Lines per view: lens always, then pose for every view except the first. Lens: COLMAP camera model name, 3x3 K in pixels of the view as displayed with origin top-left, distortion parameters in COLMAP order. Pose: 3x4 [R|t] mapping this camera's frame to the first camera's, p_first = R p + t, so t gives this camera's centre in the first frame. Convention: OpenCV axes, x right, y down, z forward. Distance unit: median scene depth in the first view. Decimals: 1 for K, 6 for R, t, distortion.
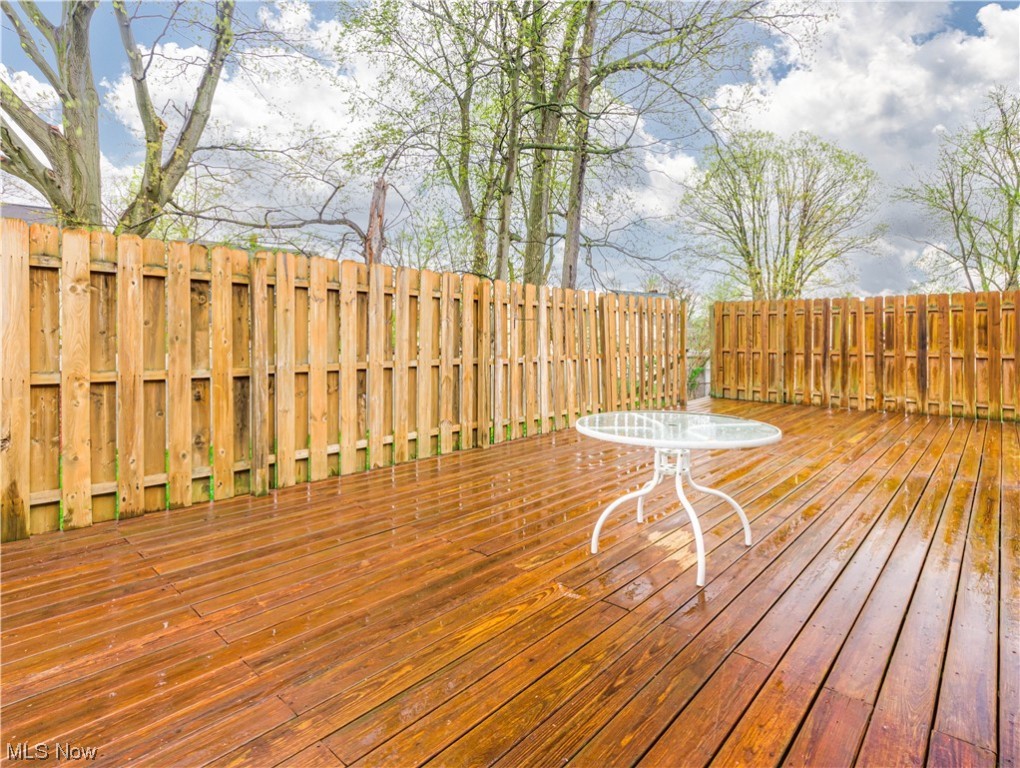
lens RADIAL K [[507.3, 0, 510.1], [0, 507.3, 383.4], [0, 0, 1]] dist [-0.000721, -0.000743]
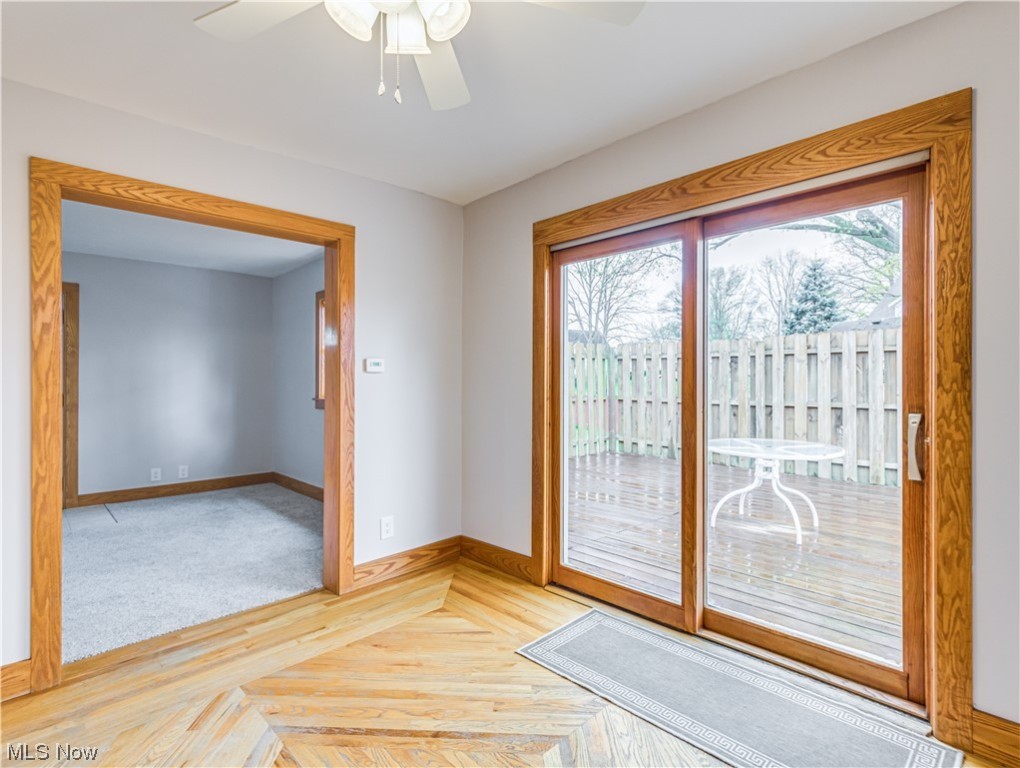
lens RADIAL K [[507.3, 0, 508.8], [0, 507.3, 381.6], [0, 0, 1]] dist [-0.000721, -0.000743]
pose [[0.007989, 0.018353, -0.999800, 1.244854], [-0.066694, 0.997615, 0.017780, -0.070644], [0.997742, 0.066538, 0.009194, 0.084087]]
